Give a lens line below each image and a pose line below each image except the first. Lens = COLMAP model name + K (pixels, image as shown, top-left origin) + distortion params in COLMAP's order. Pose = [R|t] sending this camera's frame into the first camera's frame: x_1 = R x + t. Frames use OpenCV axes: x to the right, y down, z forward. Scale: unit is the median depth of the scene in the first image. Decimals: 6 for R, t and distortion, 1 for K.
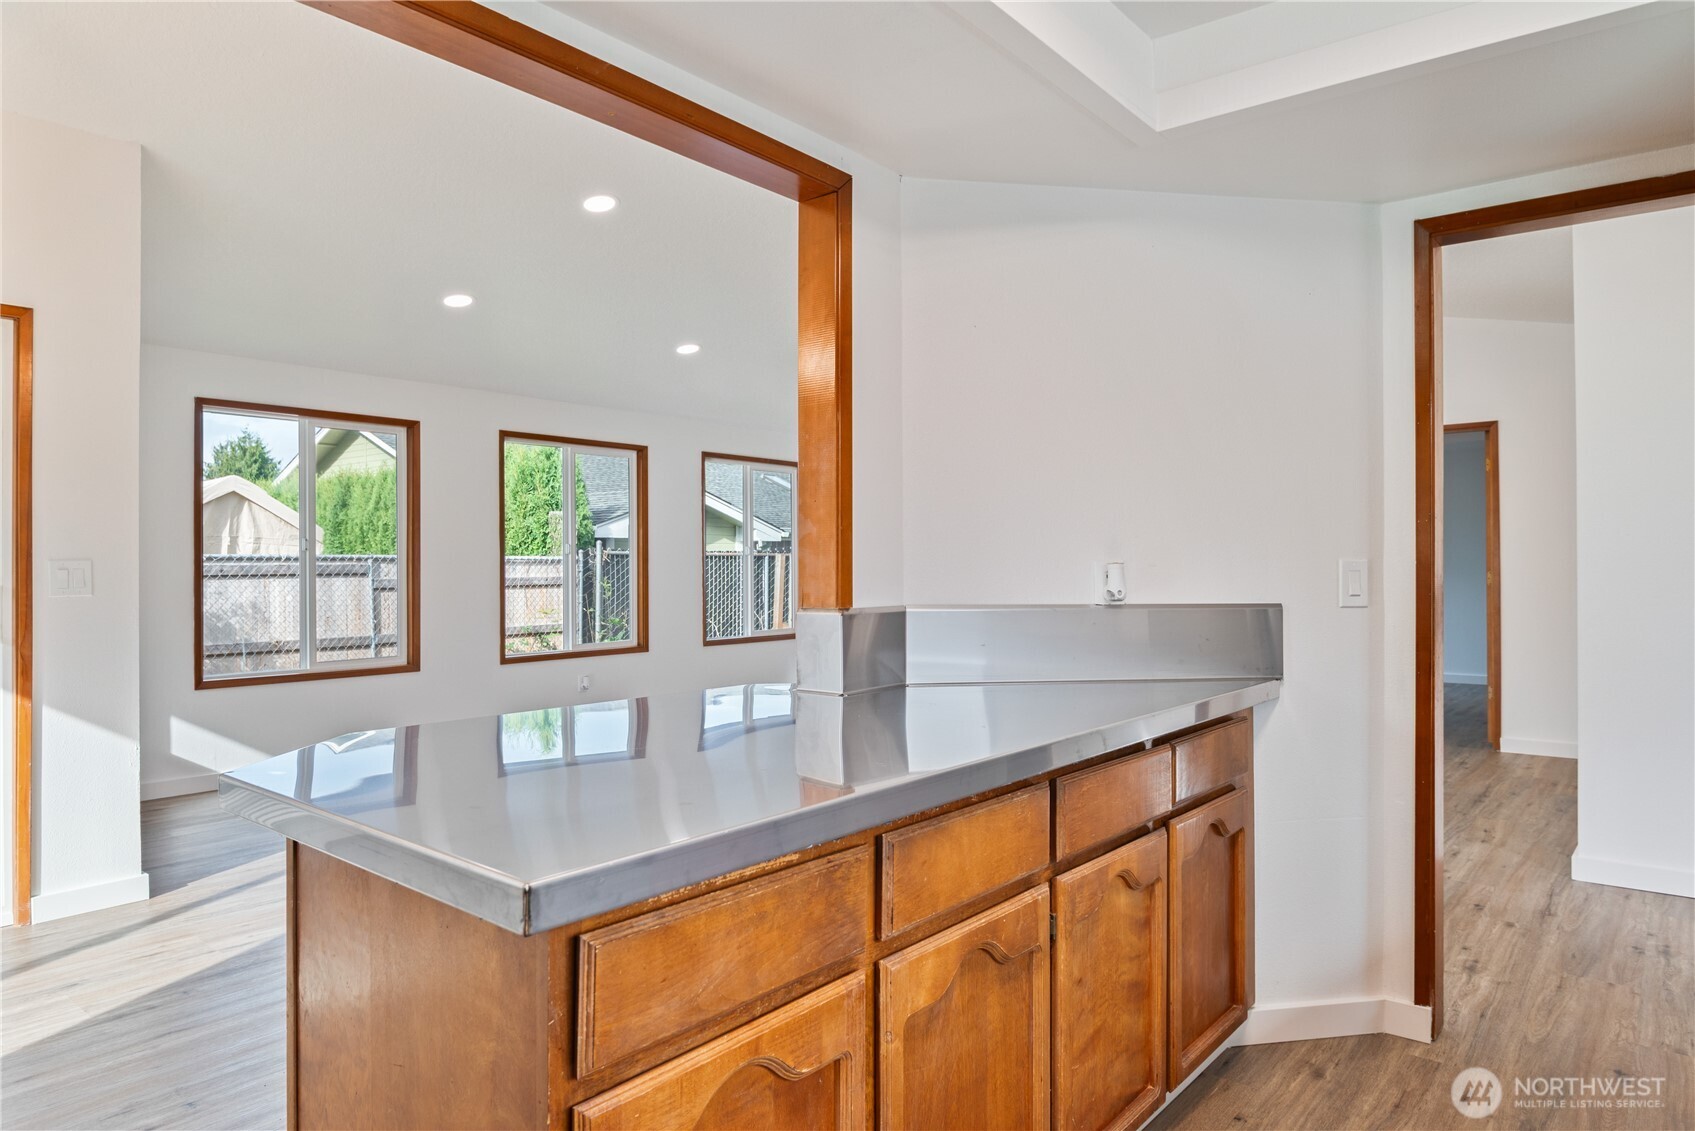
lens RADIAL K [[1078.4, 0, 847.9], [0, 1078.4, 570.5], [0, 0, 1]] dist [-0.005451, 0.001427]
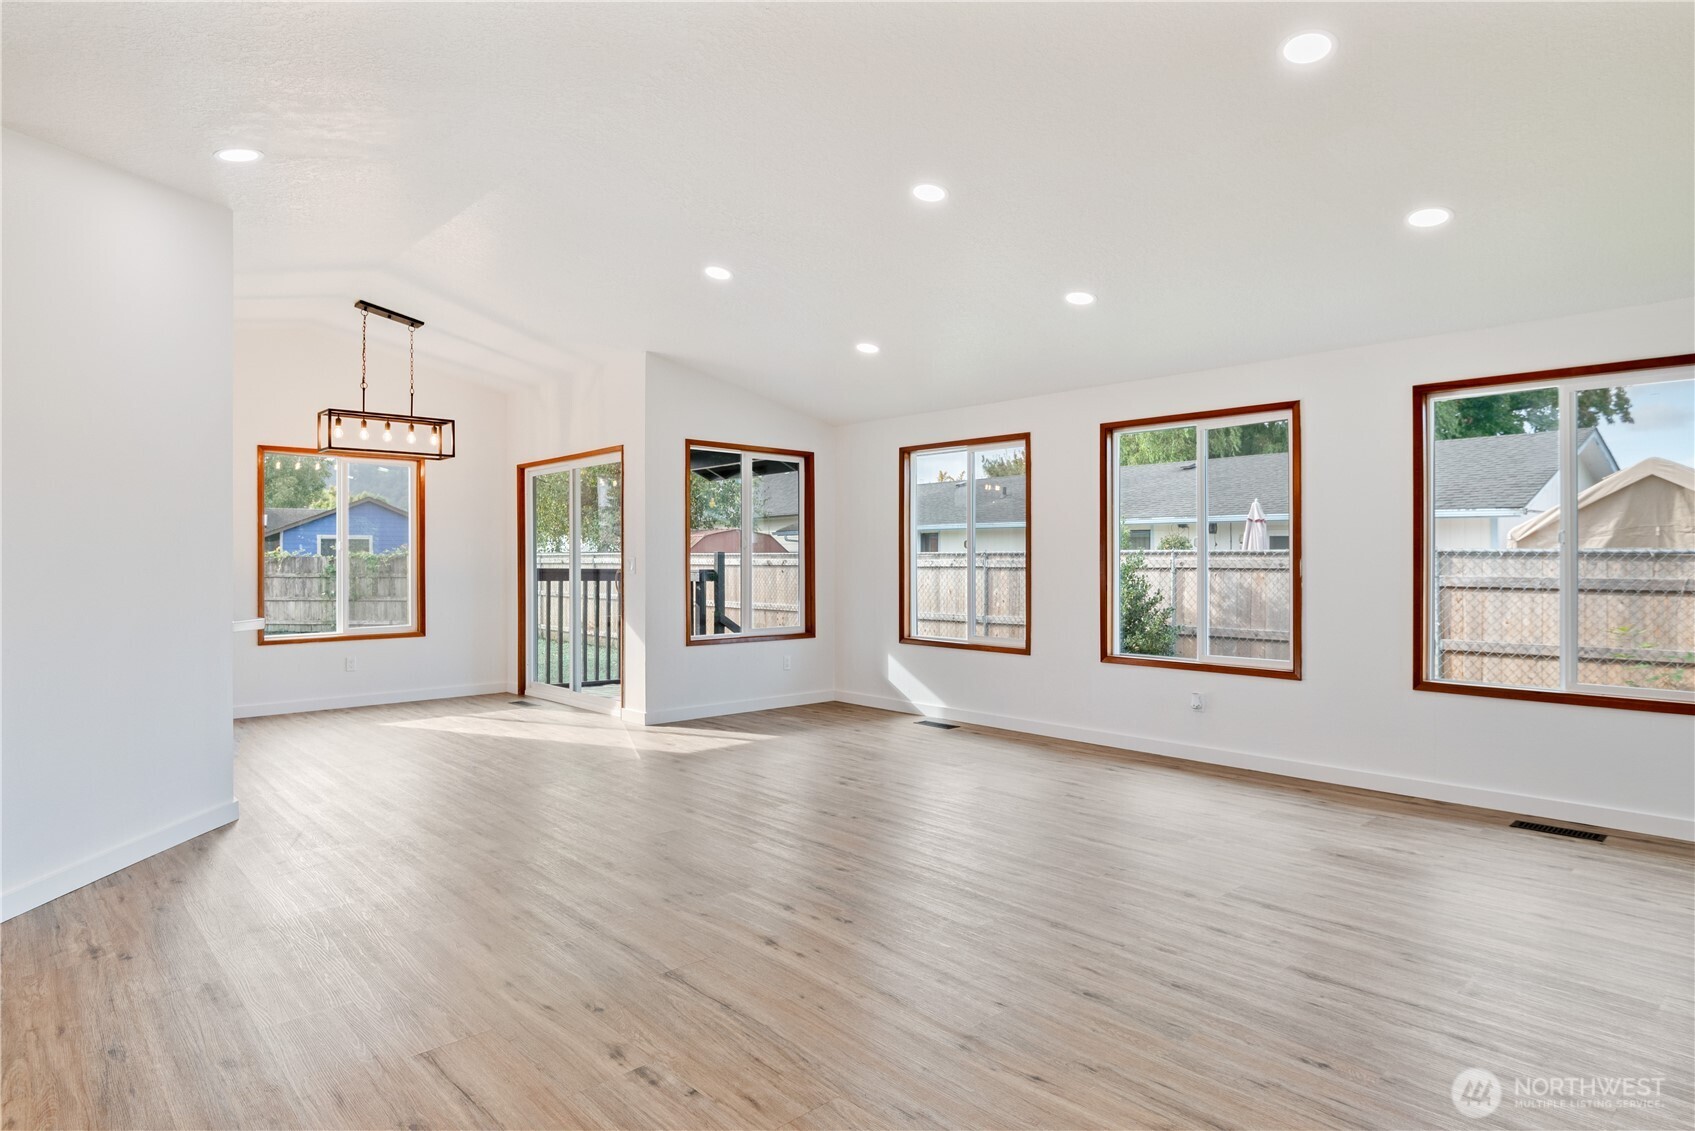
lens RADIAL K [[966.2, 0, 837.8], [0, 966.2, 554.6], [0, 0, 1]] dist [-0.019881, -0.000969]
pose [[-0.176553, -0.000297, -0.984291, 0.380063], [-0.006283, 0.999980, 0.000825, -0.006322], [0.984271, 0.006330, -0.176551, 0.600100]]
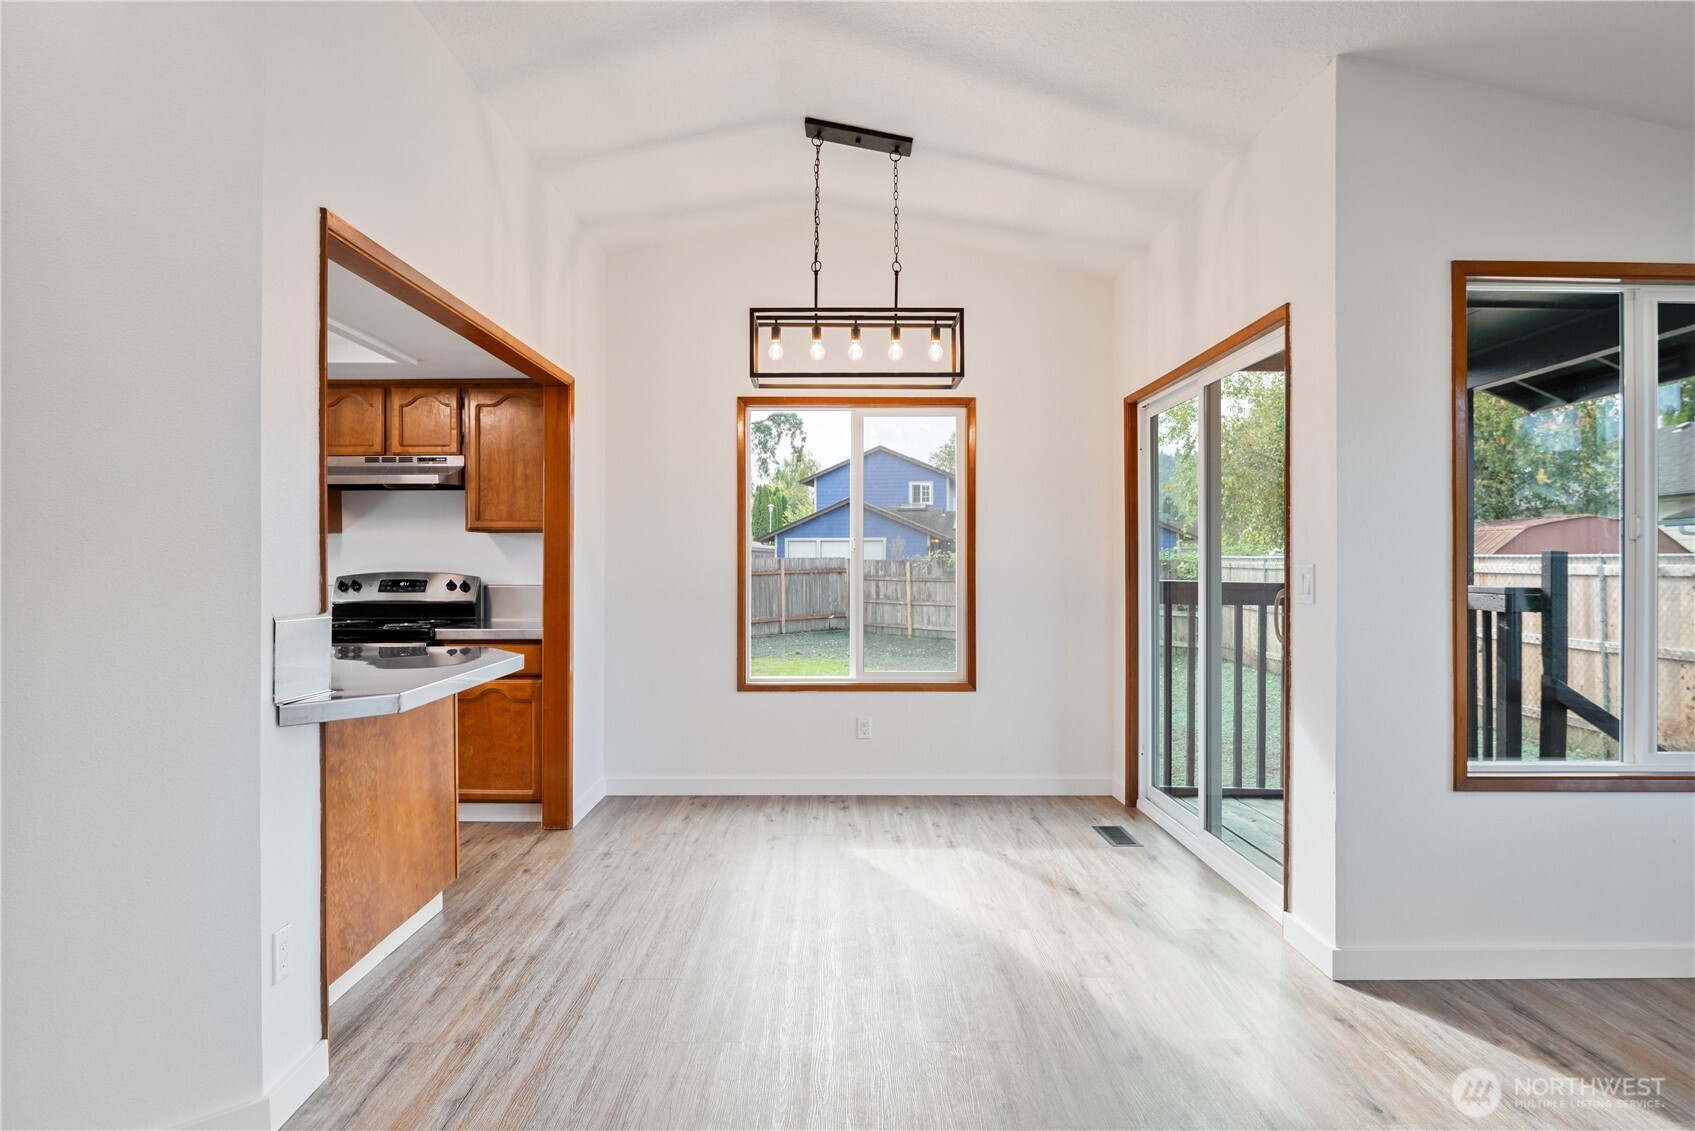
lens RADIAL K [[1078.4, 0, 810.9], [0, 1078.4, 559.6], [0, 0, 1]] dist [-0.005451, 0.001427]
pose [[-0.785868, 0.002447, -0.618389, 0.059651], [-0.001441, 0.999982, 0.005789, -0.005412], [0.618392, 0.005440, -0.785851, 0.500884]]
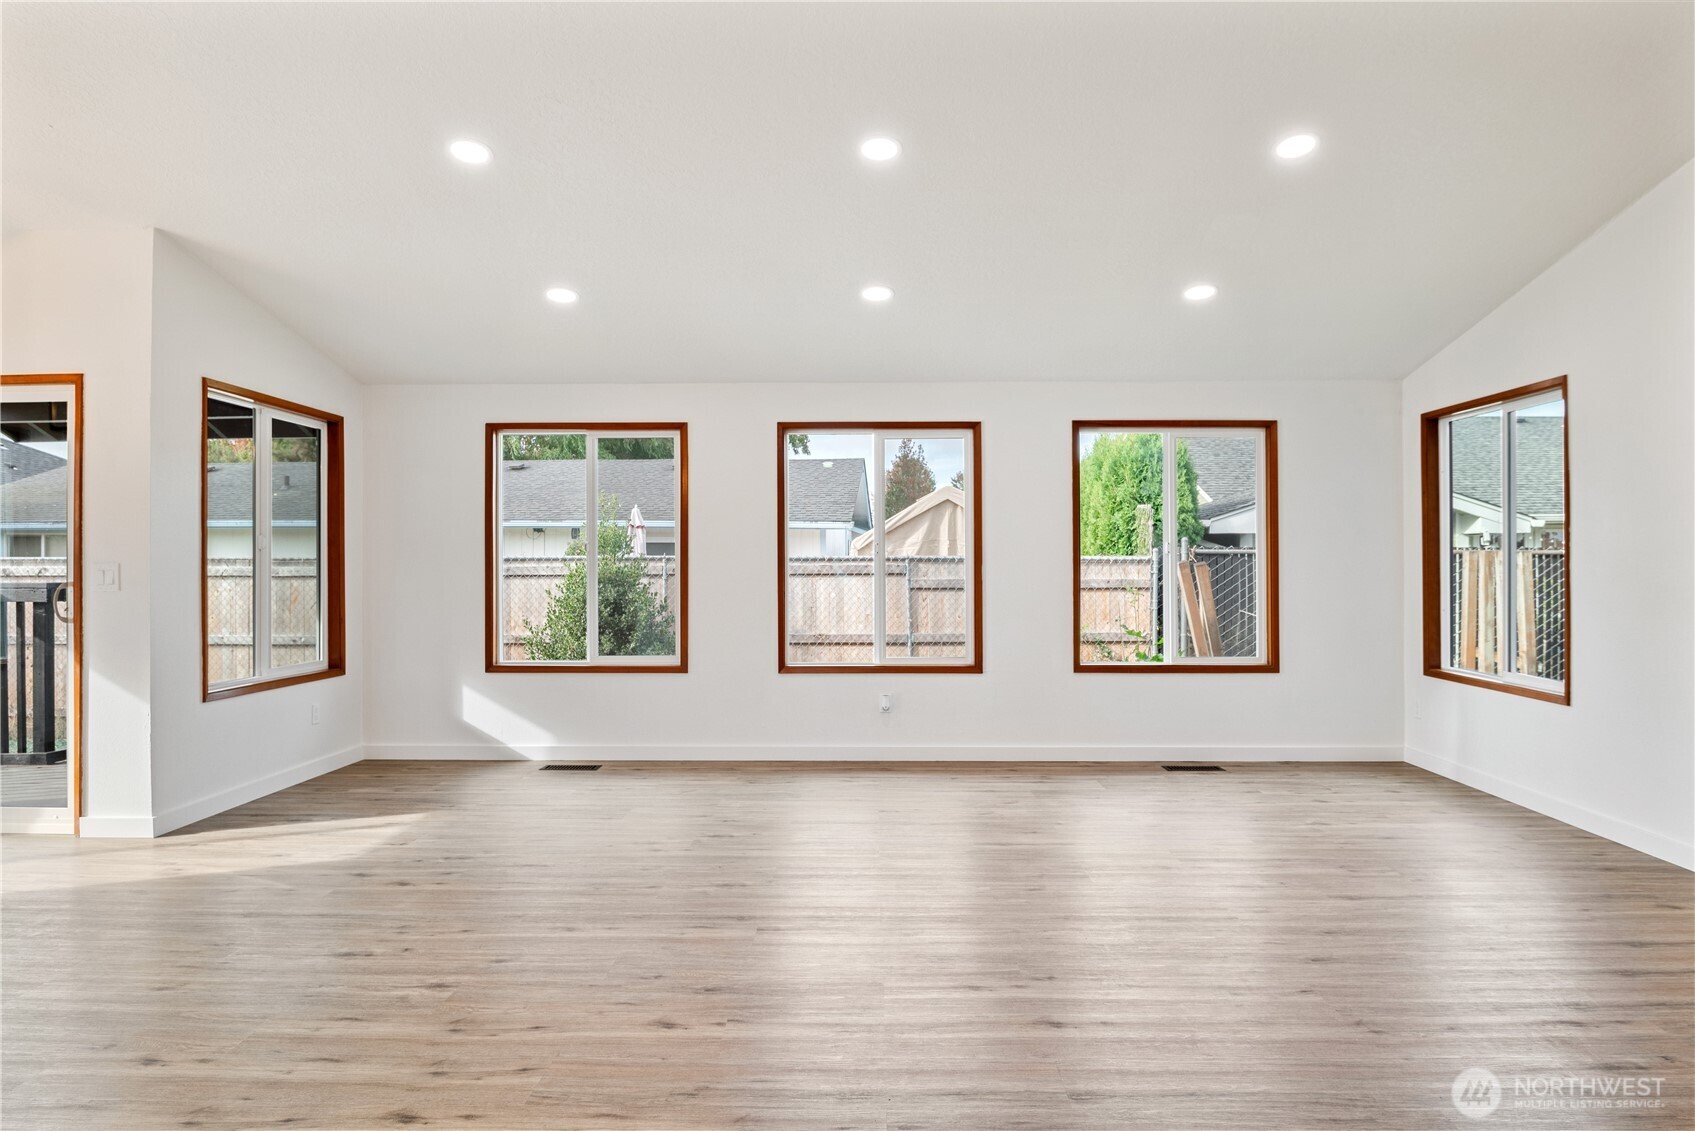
lens RADIAL K [[1019.7, 0, 843.9], [0, 1019.7, 566.9], [0, 0, 1]] dist [-0.019389, -0.003627]
pose [[0.610152, 0.004911, -0.792269, 0.265580], [-0.006155, 0.999980, 0.001458, -0.004254], [0.792260, 0.003987, 0.610170, 0.327694]]
